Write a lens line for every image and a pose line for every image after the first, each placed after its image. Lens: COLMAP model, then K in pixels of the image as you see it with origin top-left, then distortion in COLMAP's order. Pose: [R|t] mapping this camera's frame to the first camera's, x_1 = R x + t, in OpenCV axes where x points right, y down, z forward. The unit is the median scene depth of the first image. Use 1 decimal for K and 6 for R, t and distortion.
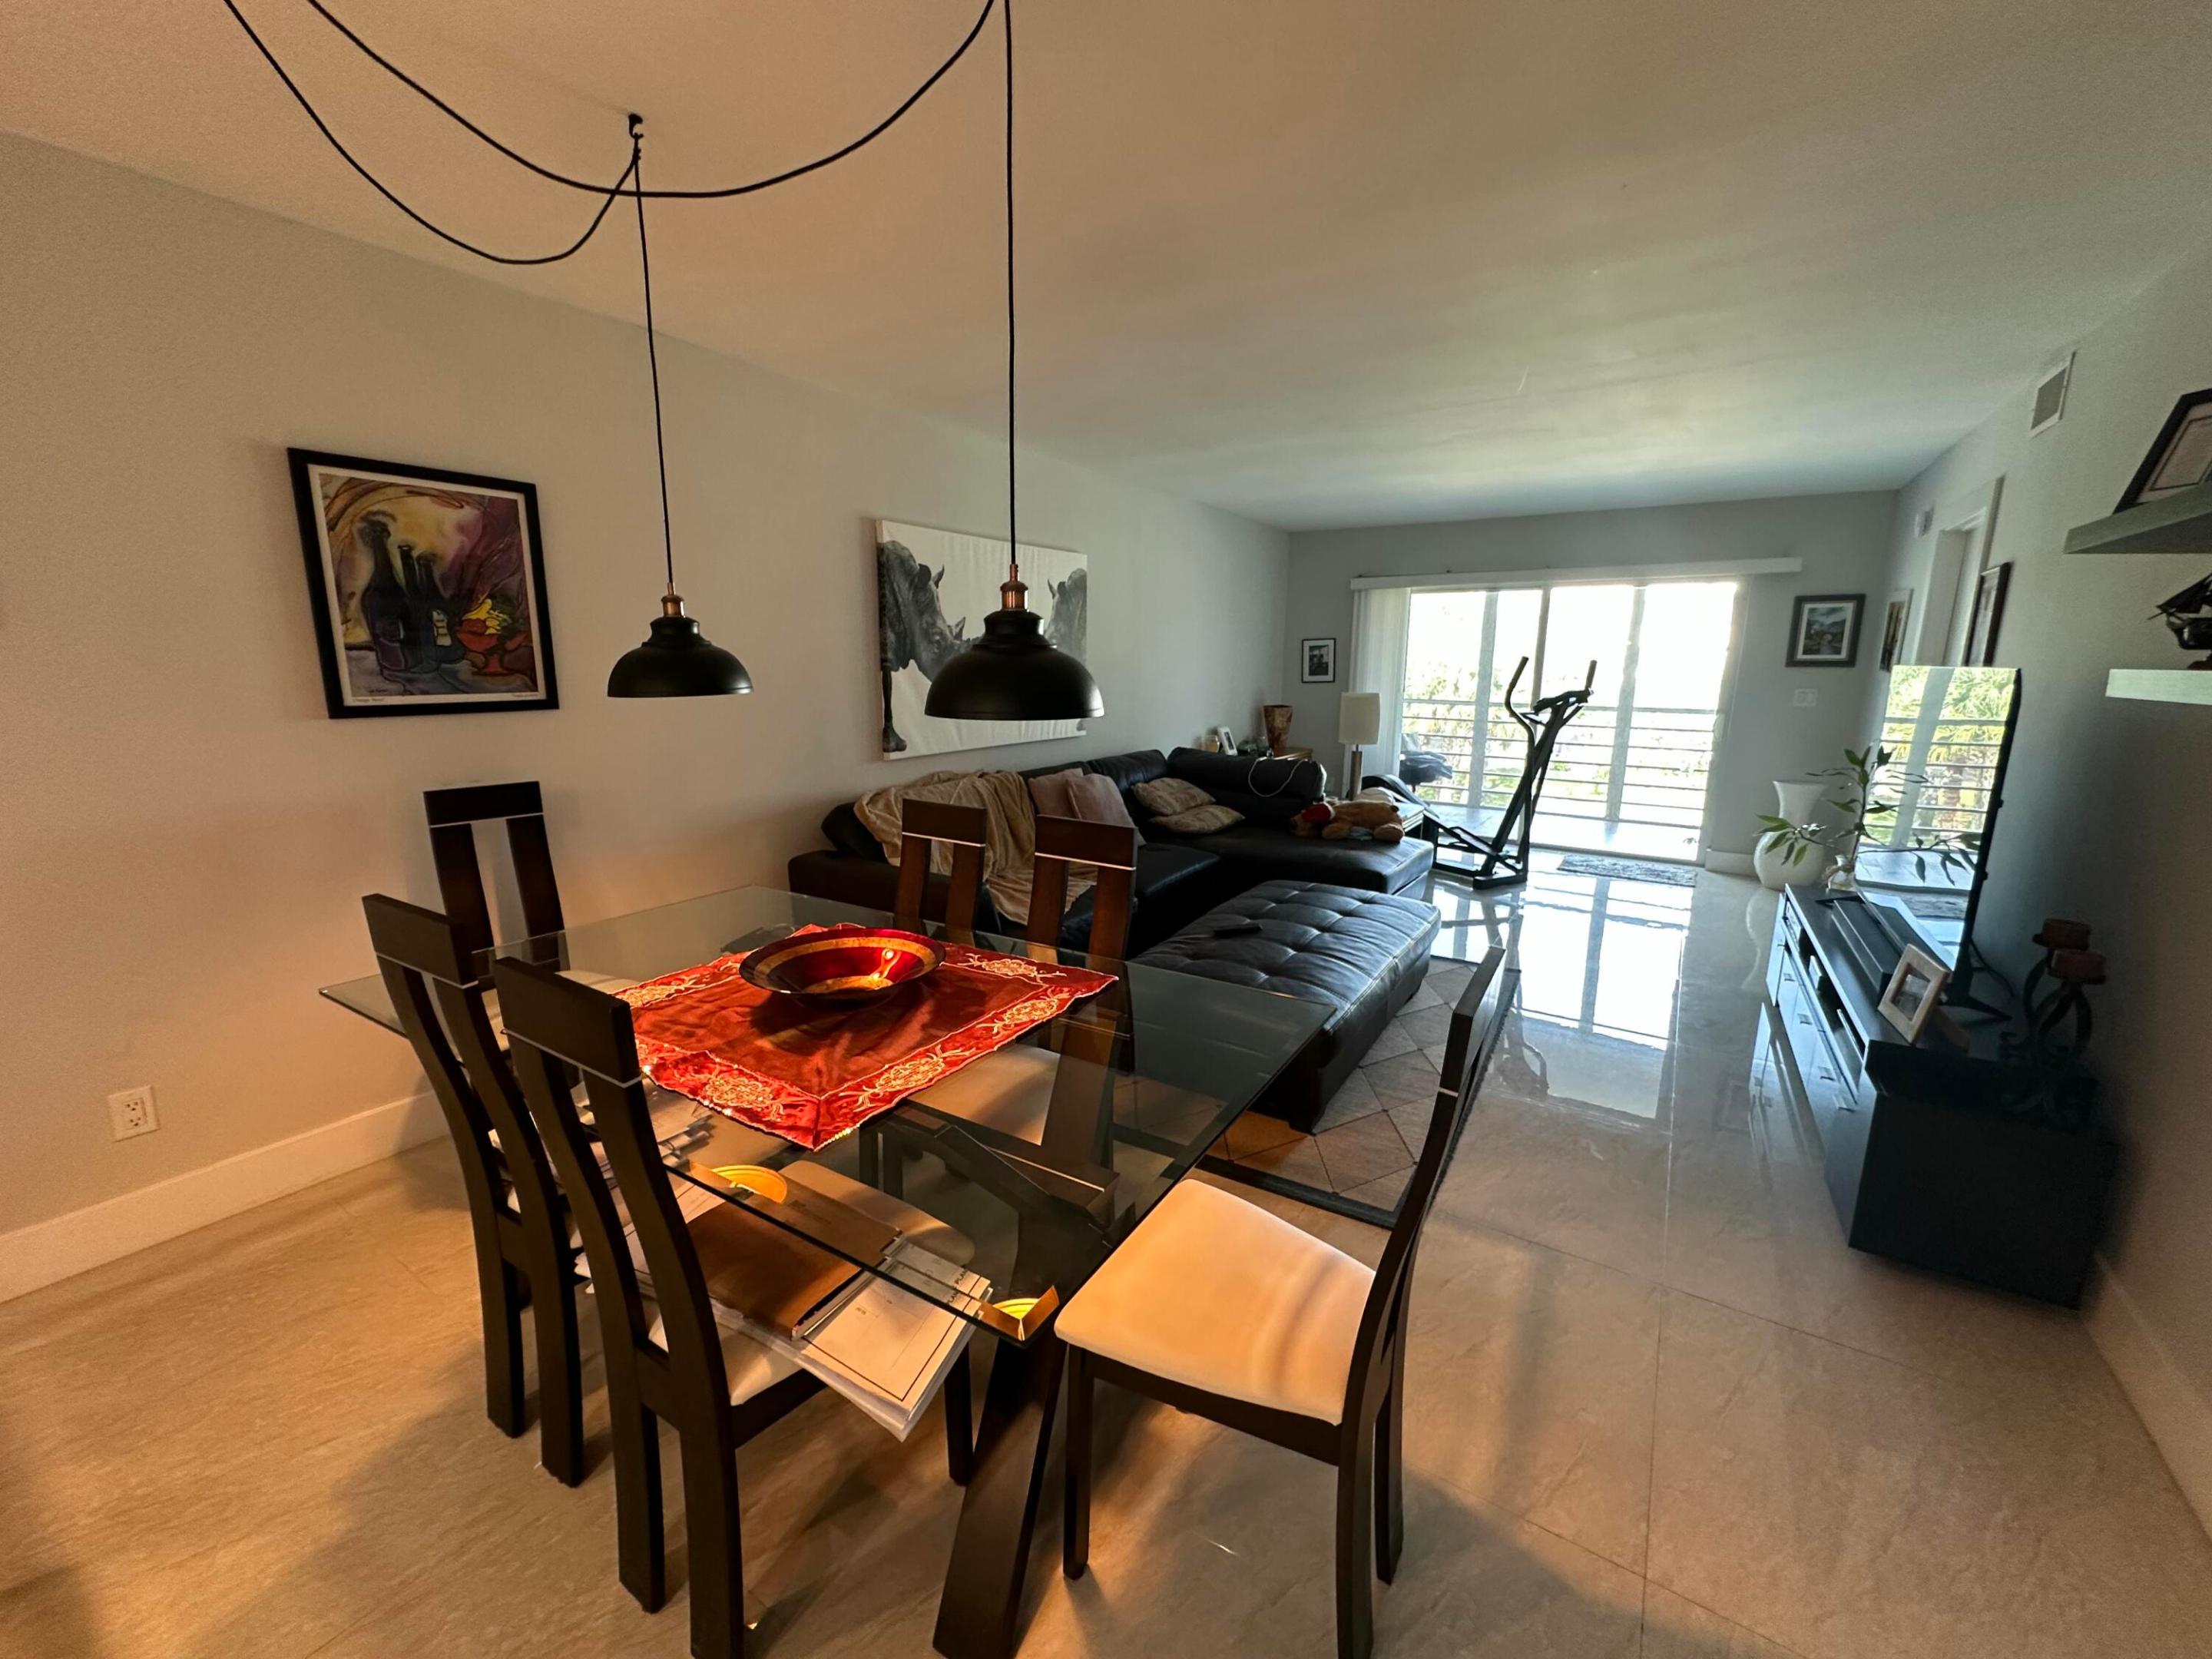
lens RADIAL K [[884.1, 0, 1102.8], [0, 884.1, 830.4], [0, 0, 1]] dist [-0.002319, 0.000445]
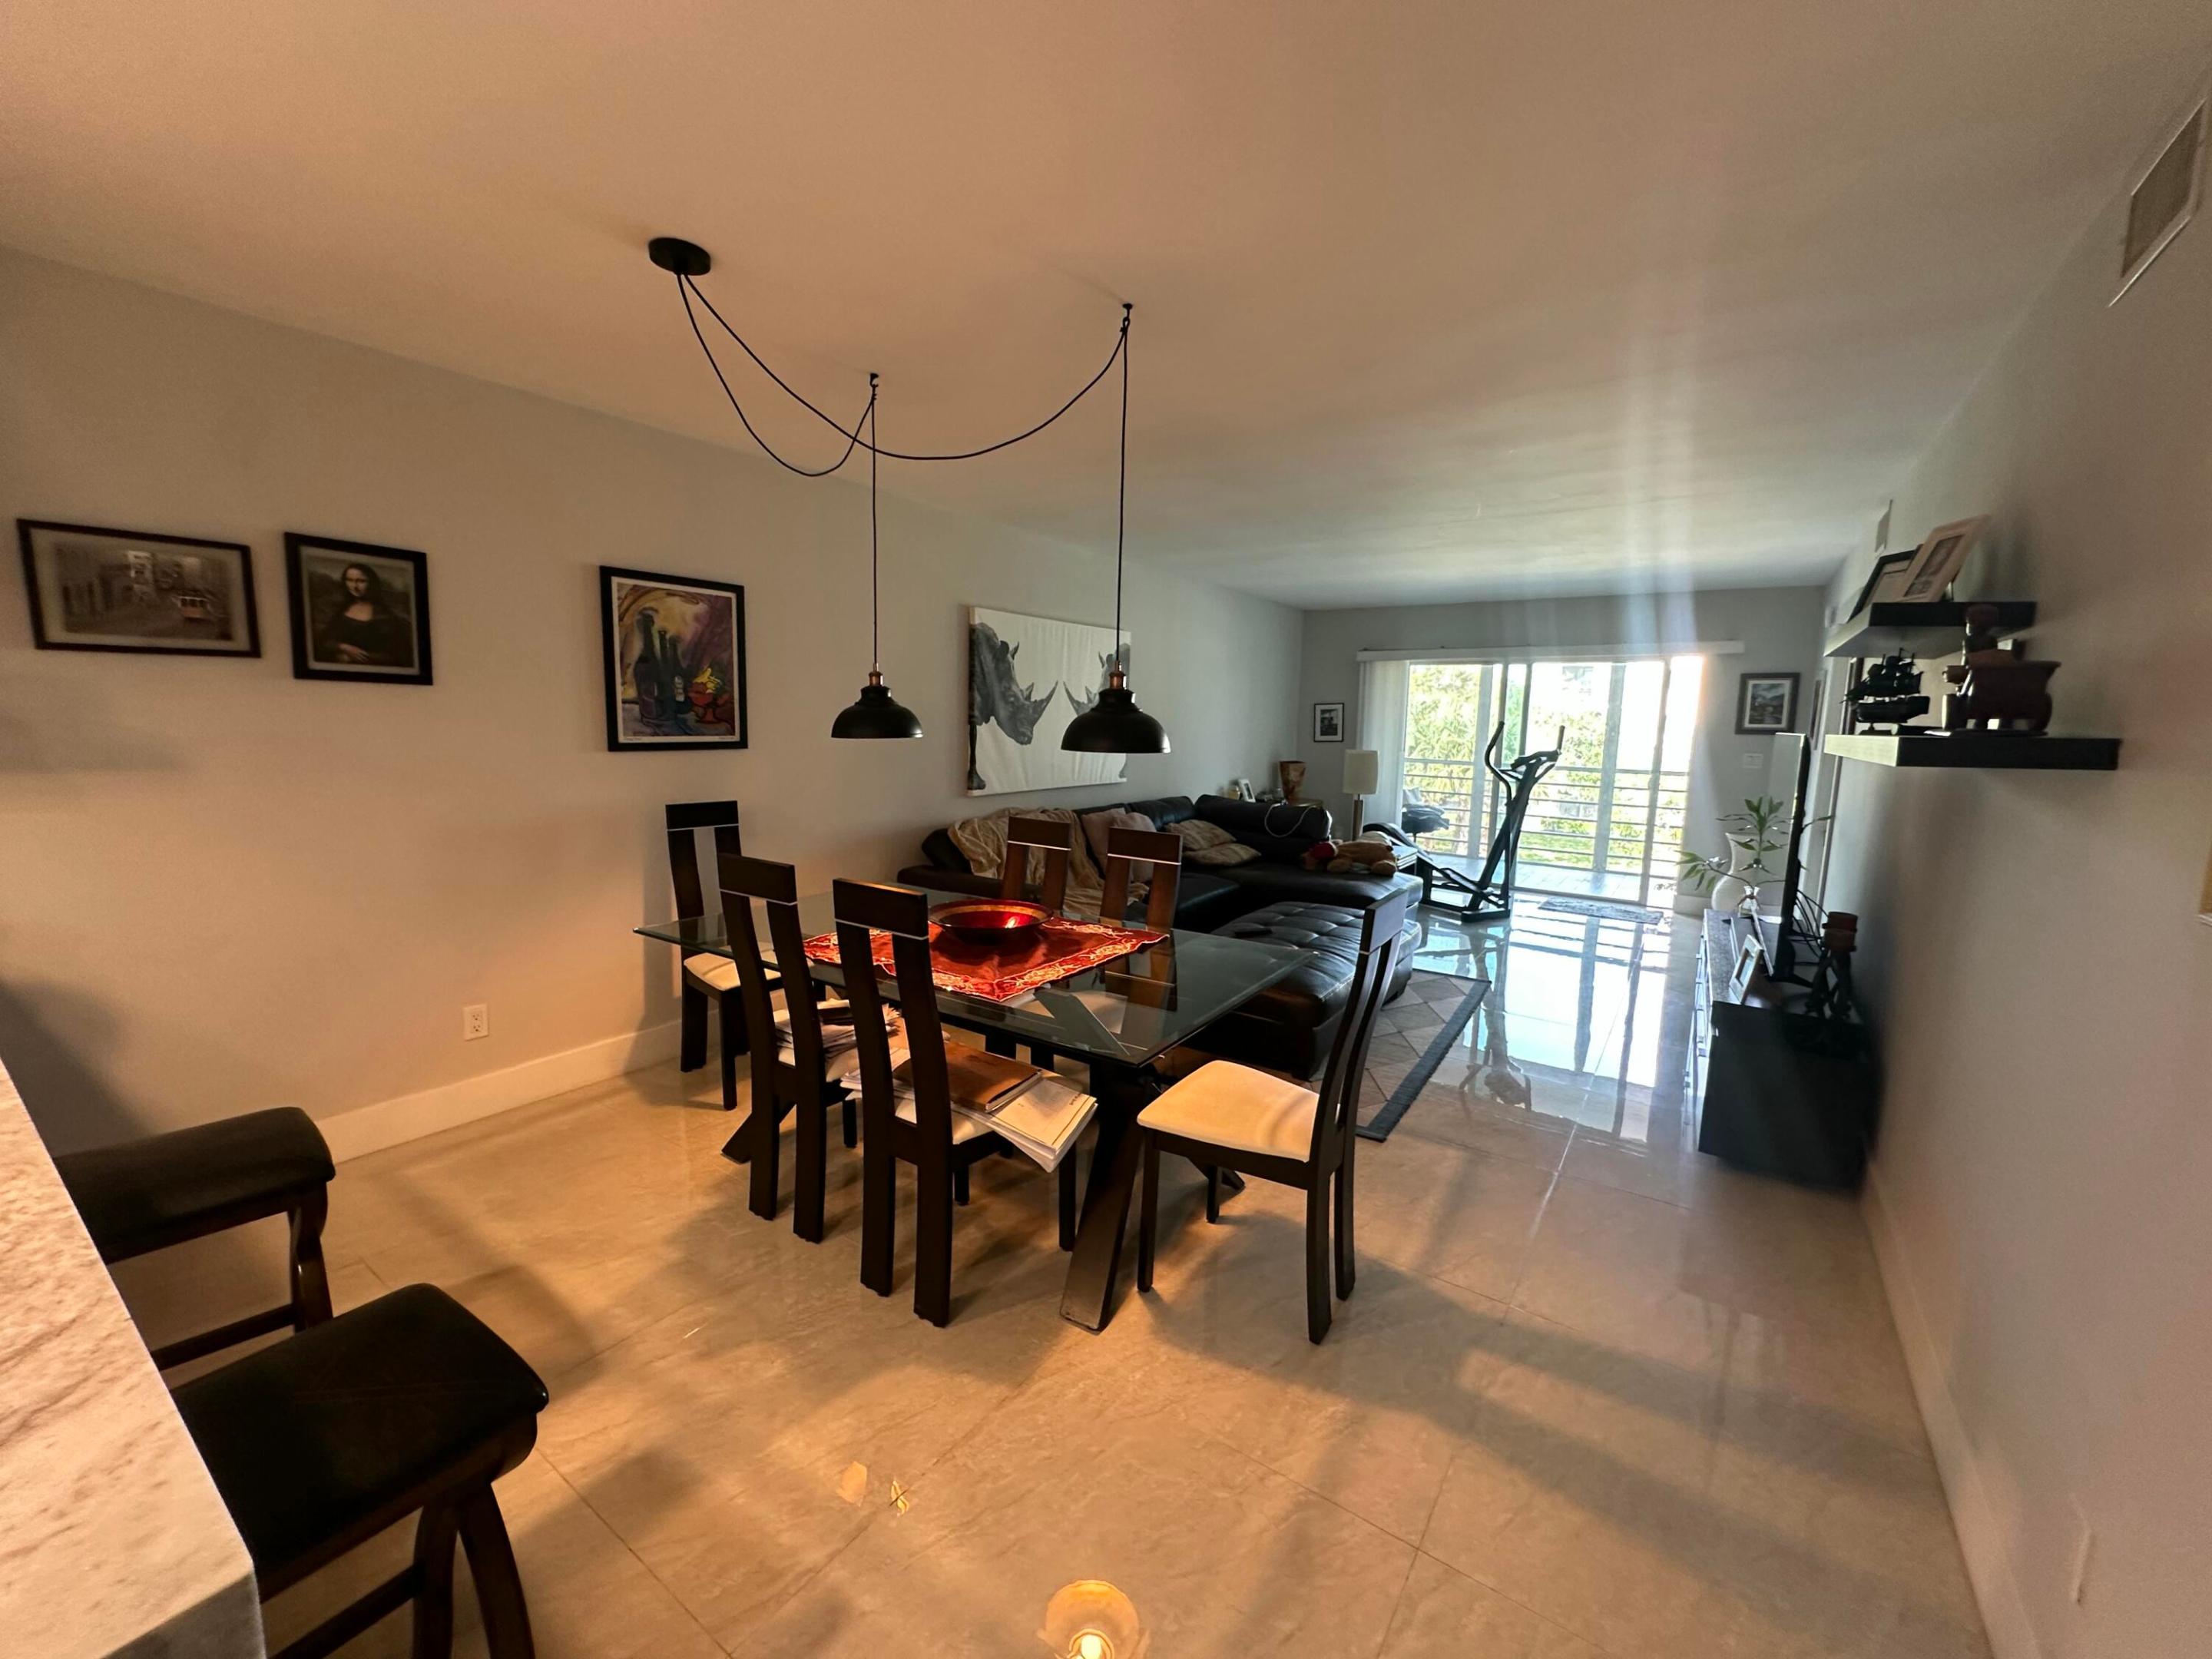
lens RADIAL K [[884.1, 0, 1103.1], [0, 884.1, 831.3], [0, 0, 1]] dist [-0.002319, 0.000445]
pose [[0.999598, 0.018122, -0.021797, -0.032820], [-0.019484, 0.997762, -0.063961, 0.047671], [0.020589, 0.064360, 0.997714, -0.242044]]
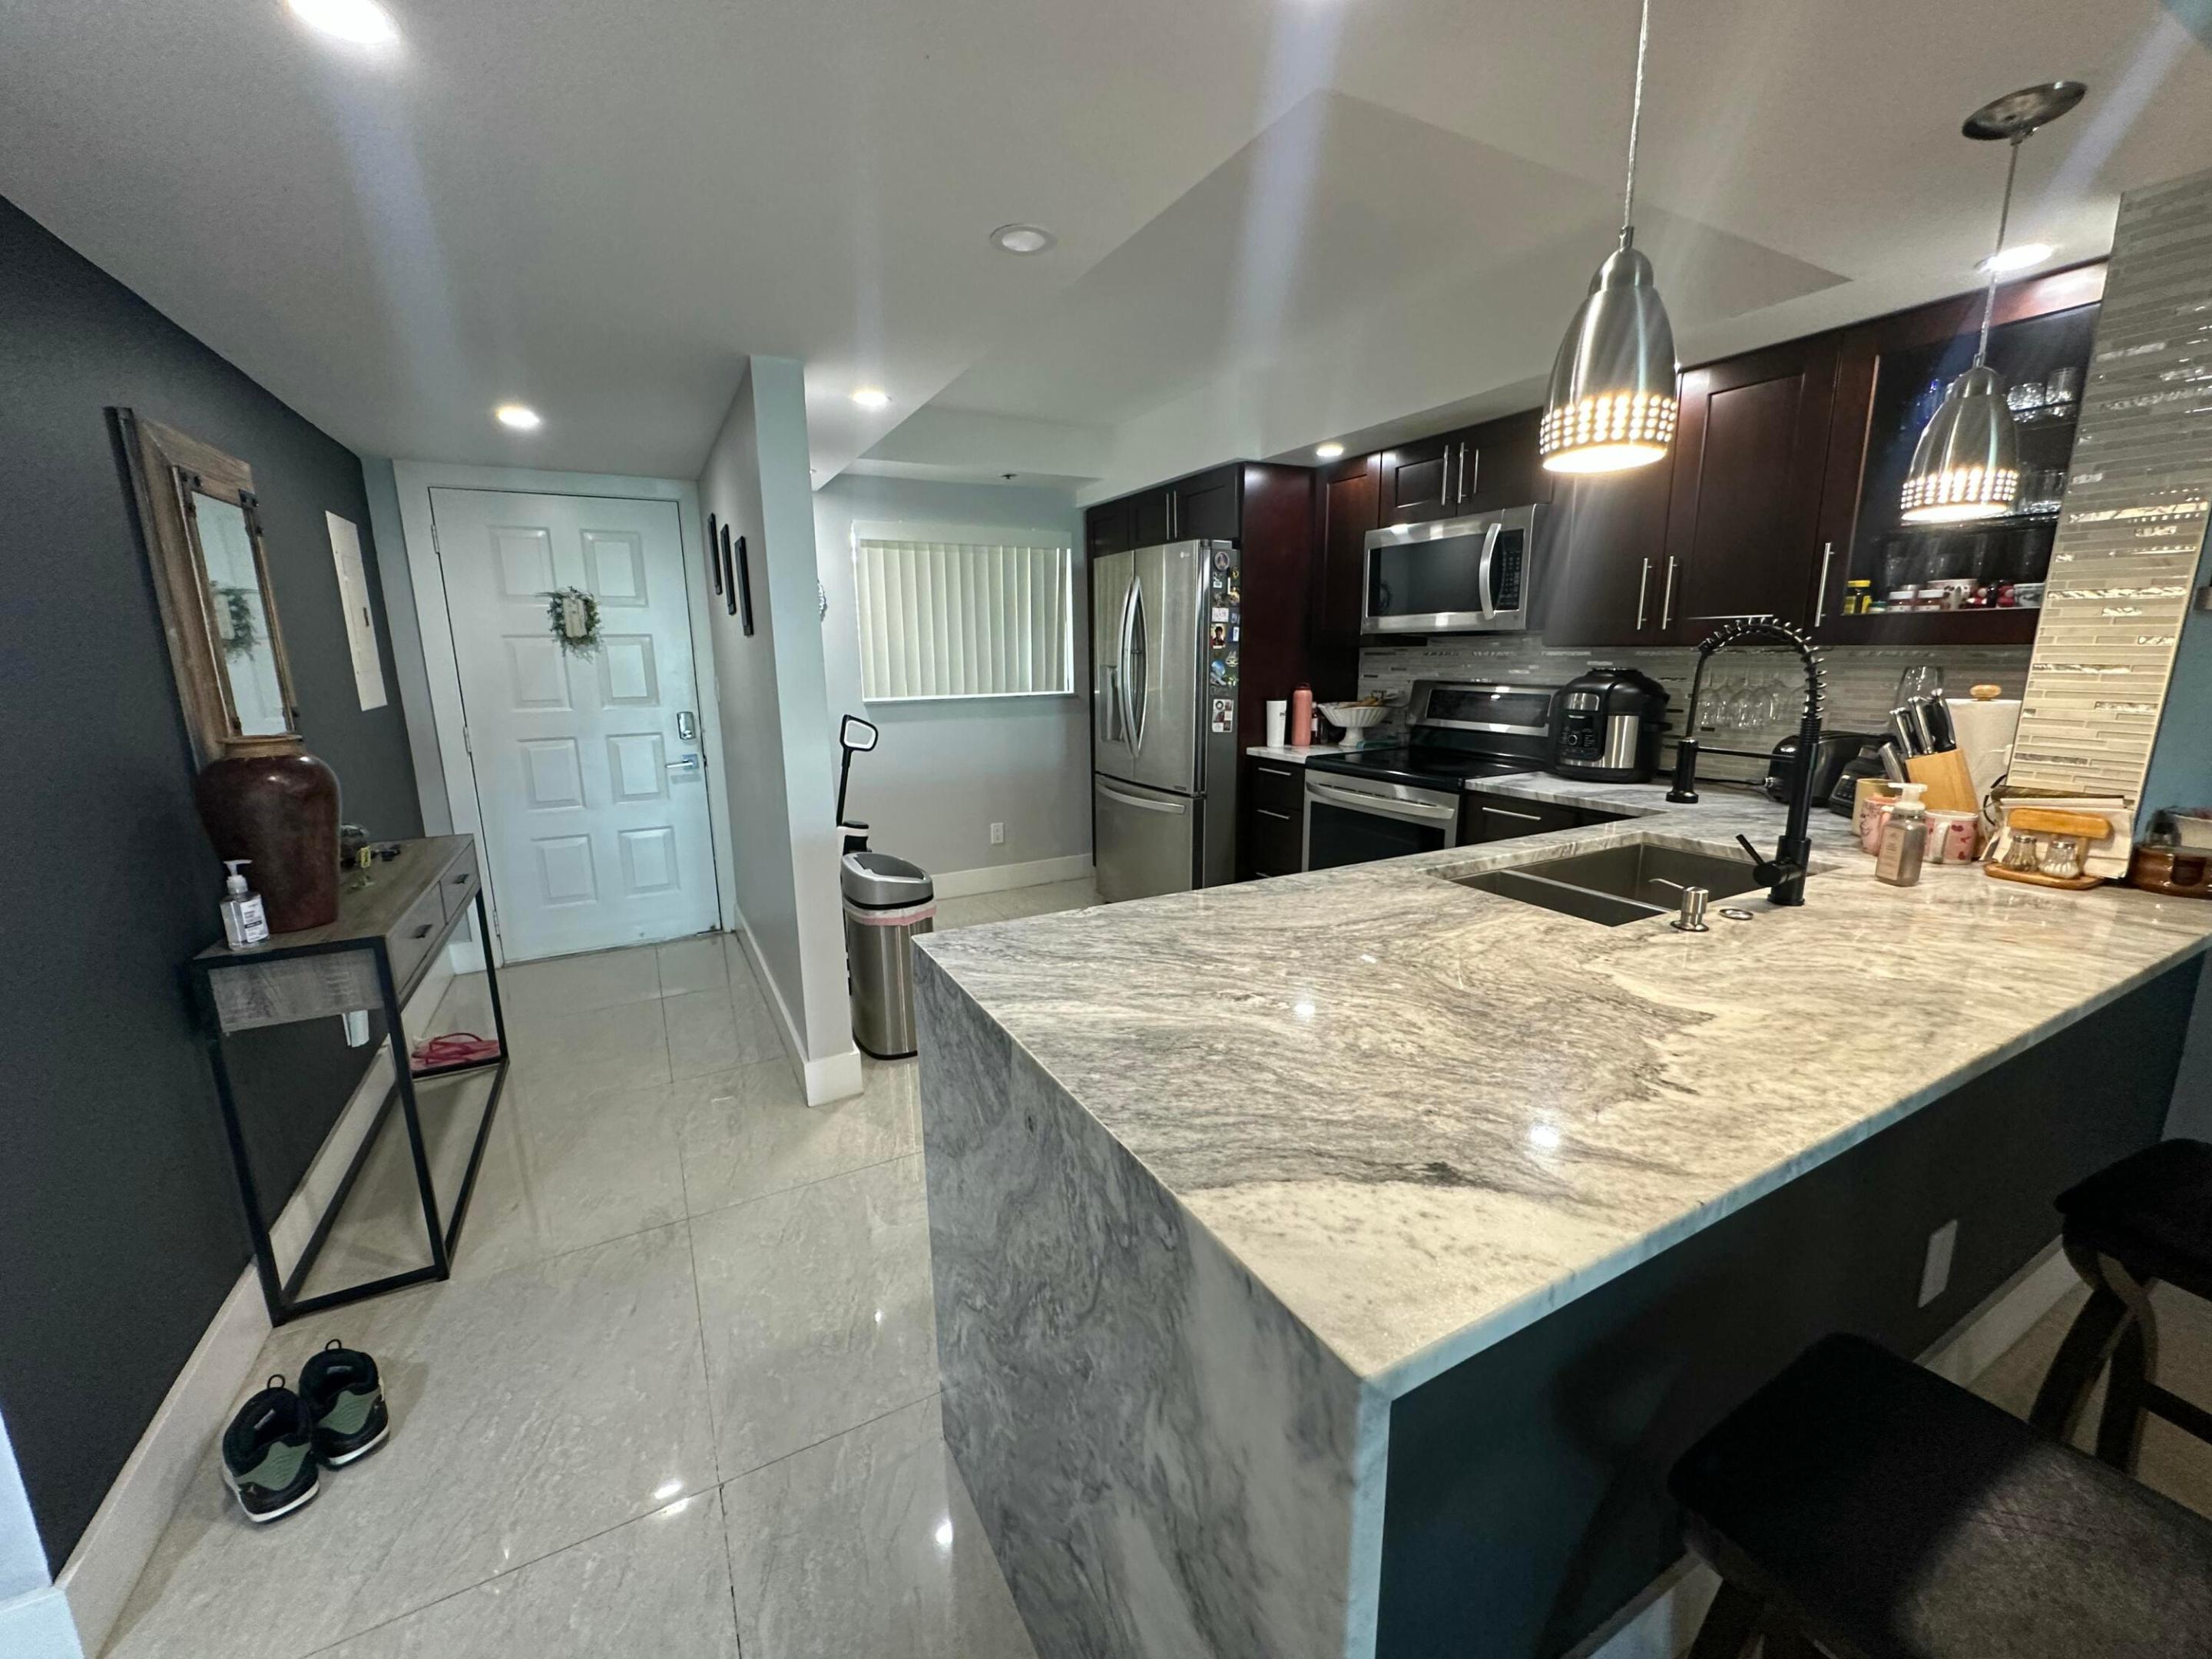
lens RADIAL K [[884.1, 0, 1103.7], [0, 884.1, 830.4], [0, 0, 1]] dist [-0.002319, 0.000445]
pose [[-0.475647, 0.177121, -0.861619, -0.037493], [-0.165385, 0.944042, 0.285363, 0.037283], [0.863949, 0.278231, -0.419738, -0.097329]]
